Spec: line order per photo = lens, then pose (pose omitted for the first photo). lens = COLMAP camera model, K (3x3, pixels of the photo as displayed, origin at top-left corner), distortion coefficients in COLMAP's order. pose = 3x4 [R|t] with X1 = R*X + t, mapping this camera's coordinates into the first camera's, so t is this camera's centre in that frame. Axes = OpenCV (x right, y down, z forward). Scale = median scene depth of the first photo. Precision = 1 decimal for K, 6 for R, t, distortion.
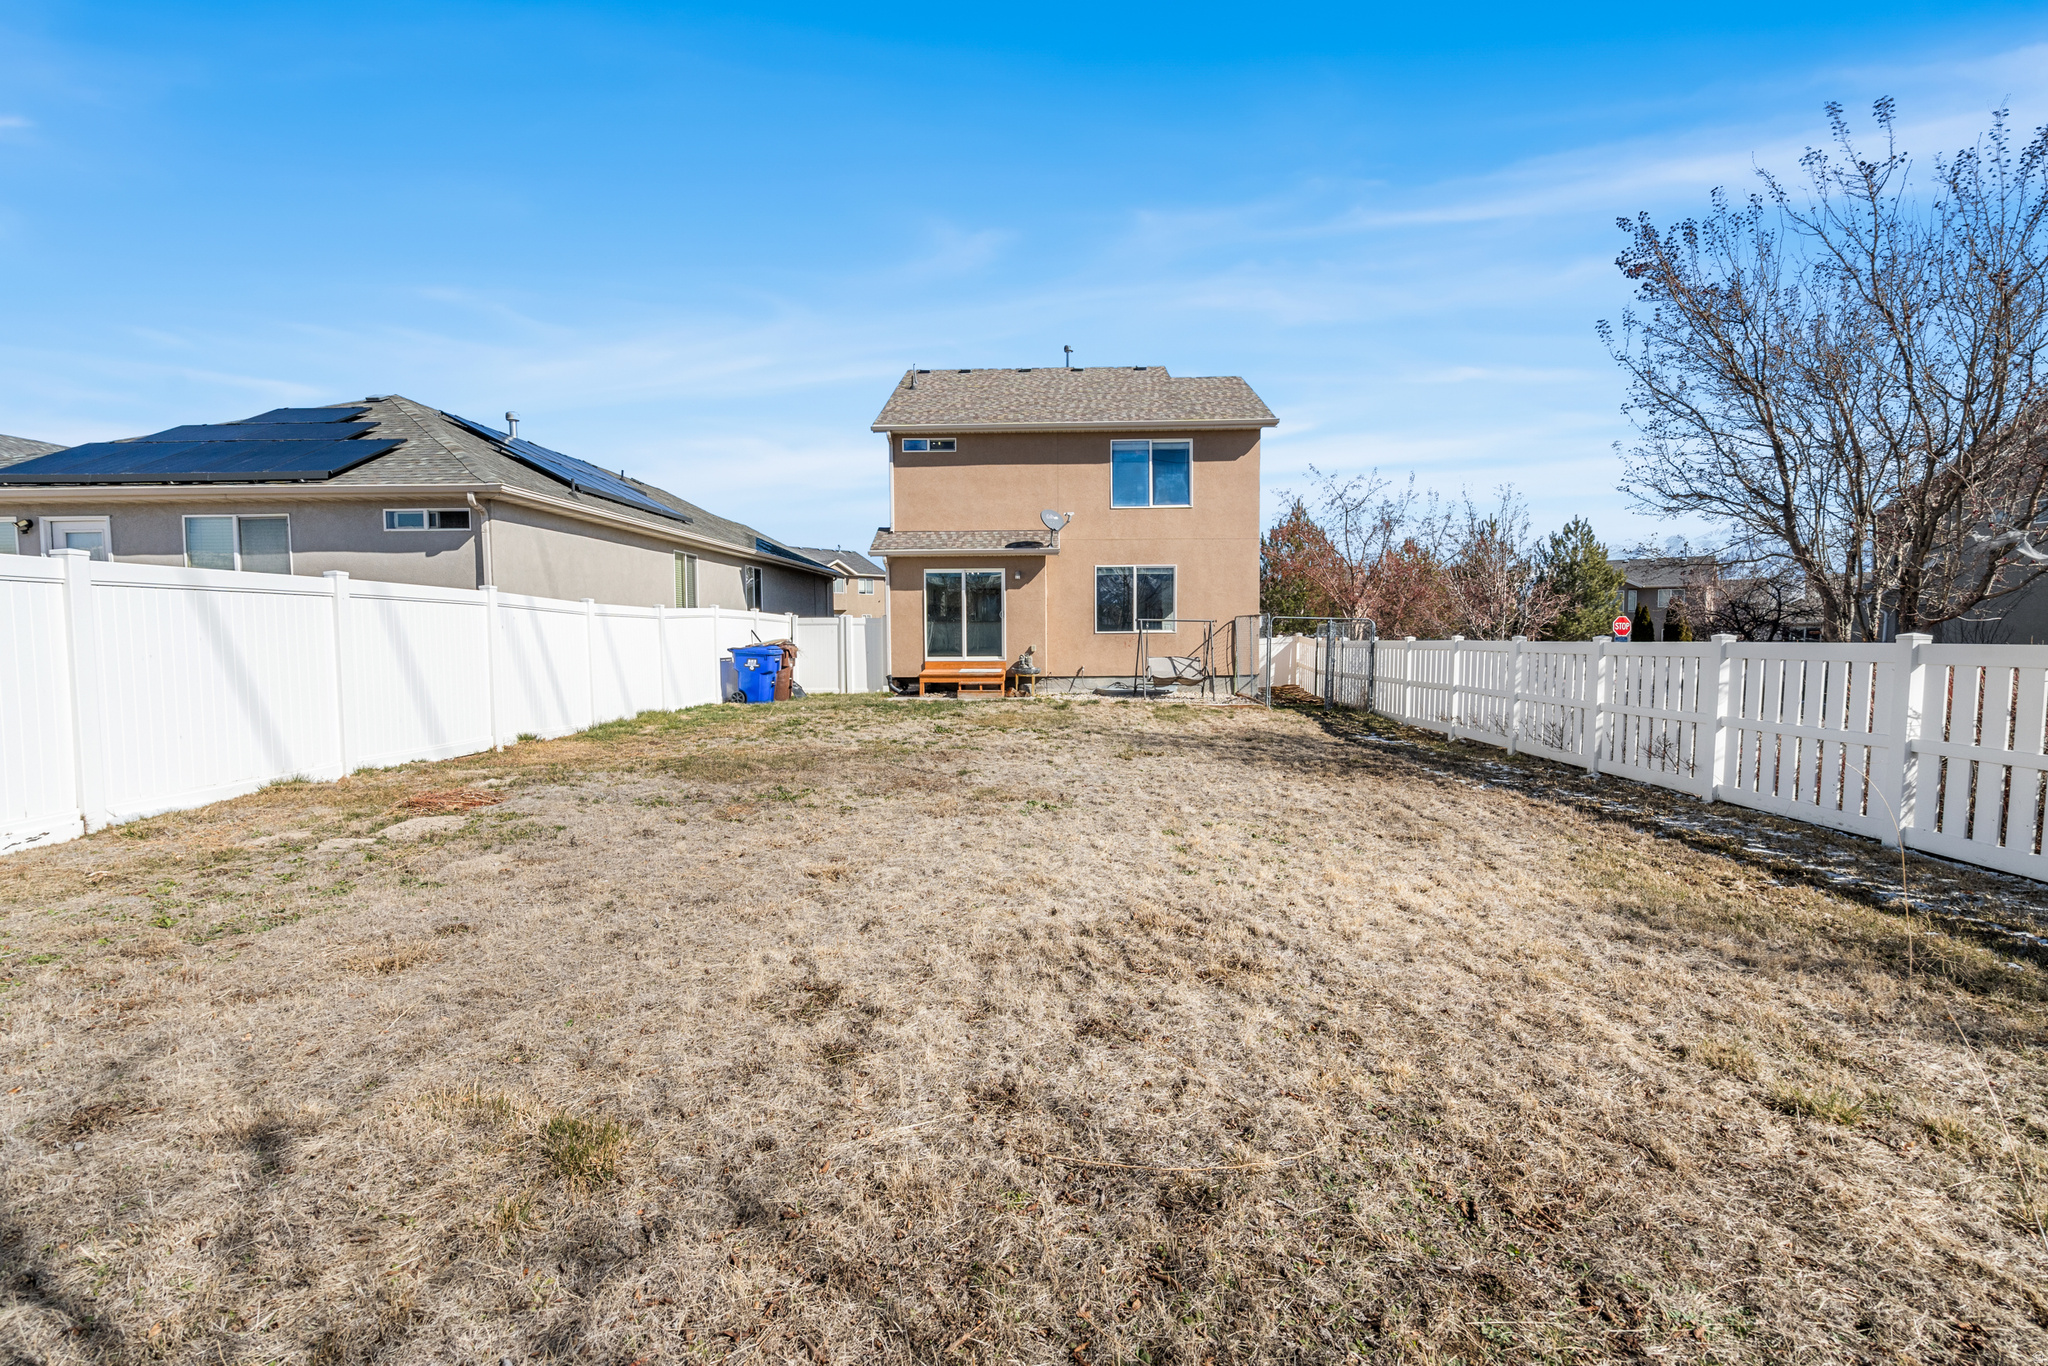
lens RADIAL K [[899.4, 0, 1024.0], [0, 899.4, 683.0], [0, 0, 1]] dist [-0.014762, 0.000228]
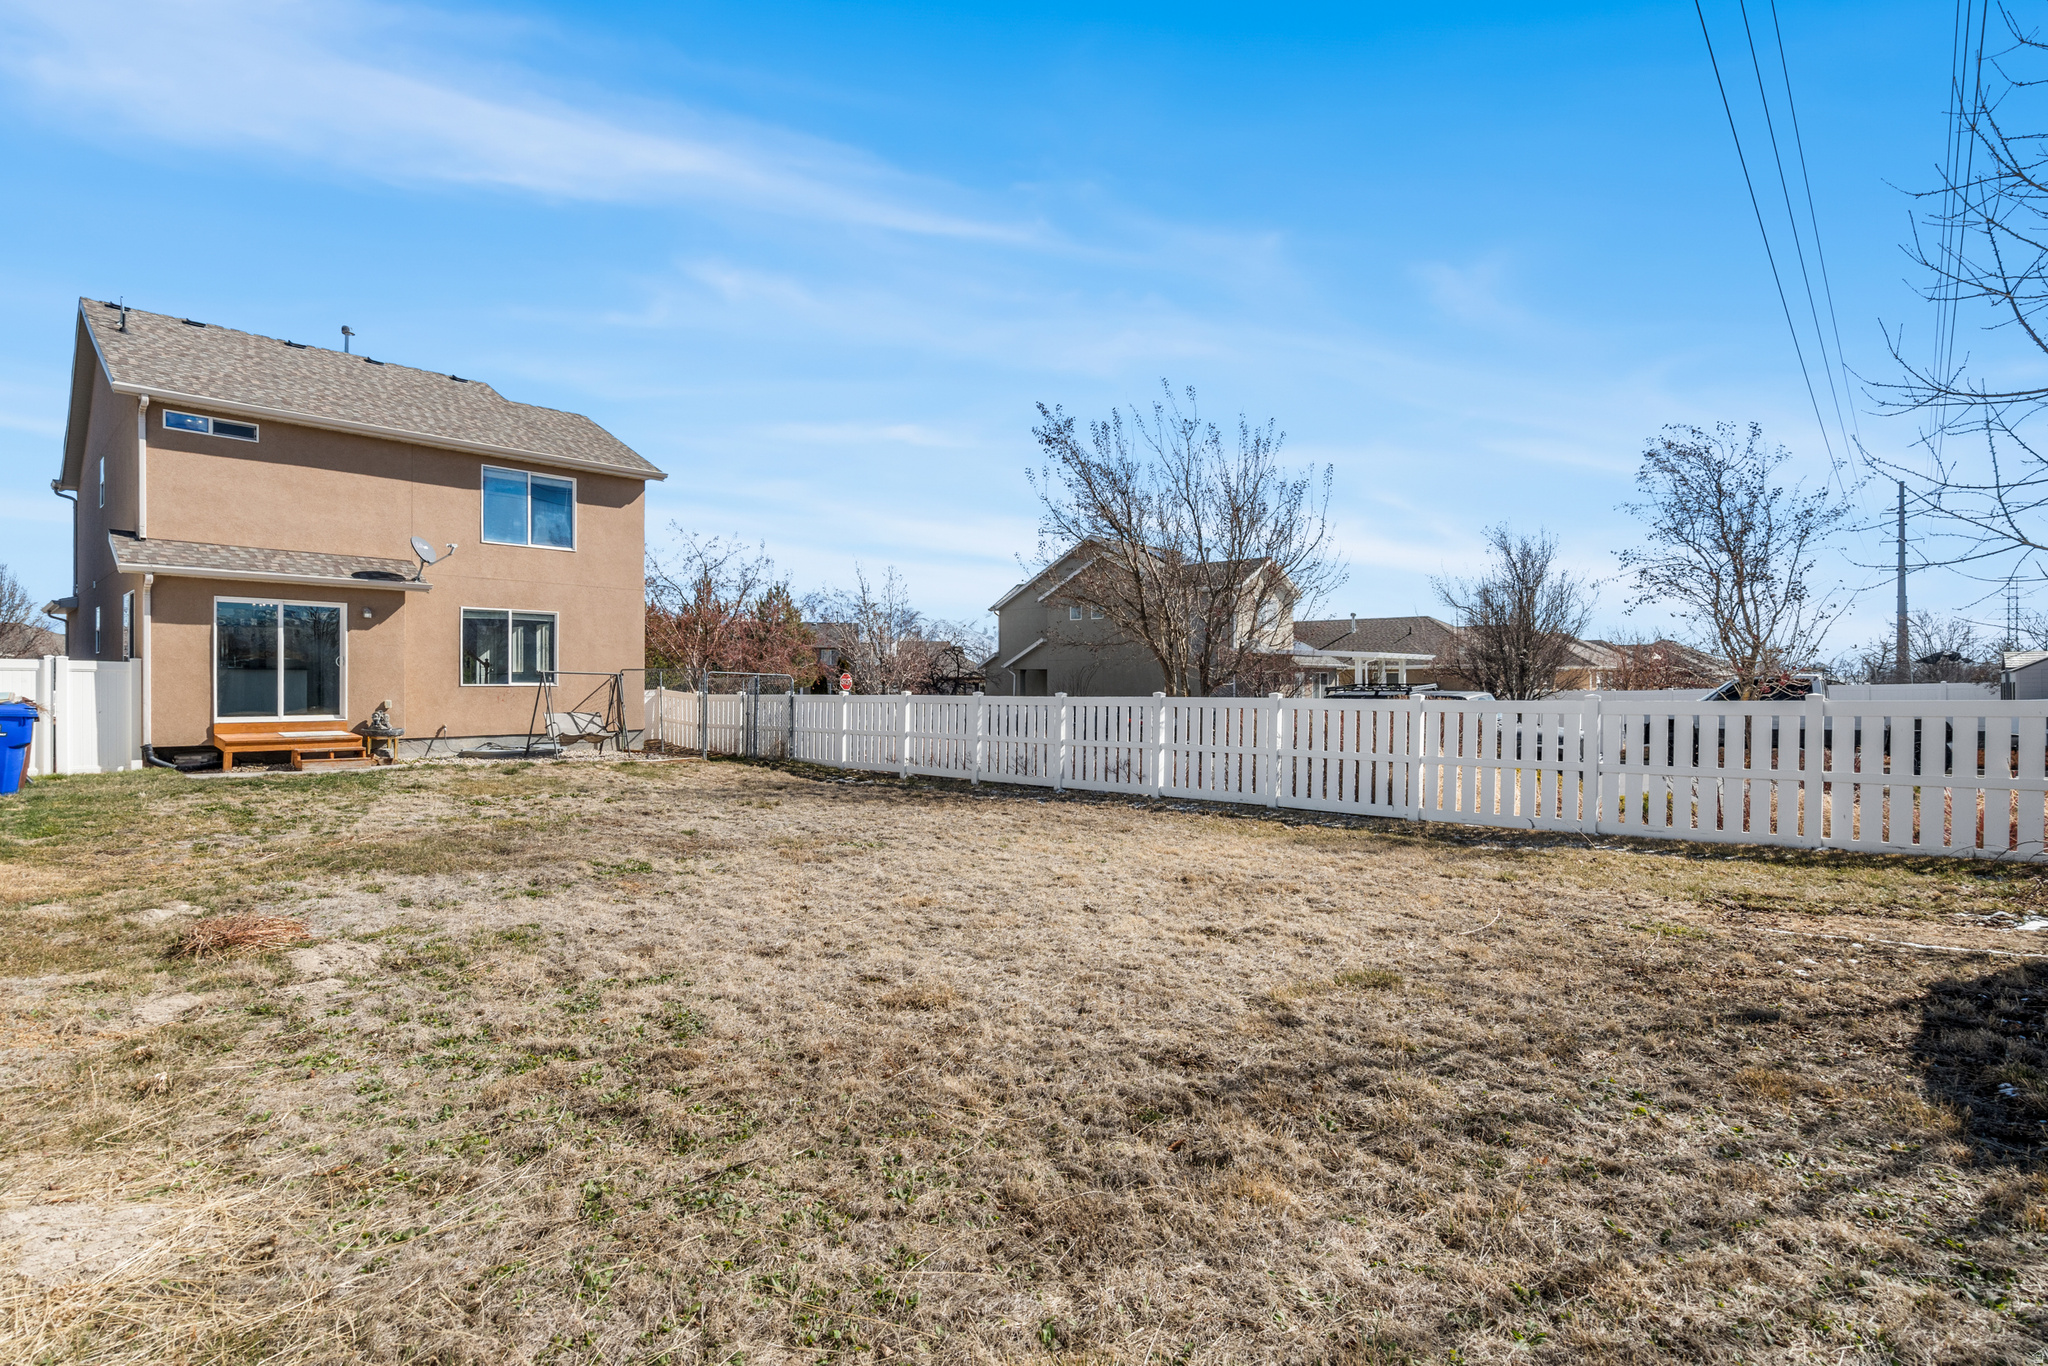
lens RADIAL K [[925.5, 0, 1024.1], [0, 925.5, 687.2], [0, 0, 1]] dist [-0.002923, 0.000929]
pose [[0.673666, 0.006120, 0.739011, -0.219071], [0.033350, 0.998695, -0.038671, -0.002732], [-0.738283, 0.050697, 0.672583, 0.020319]]
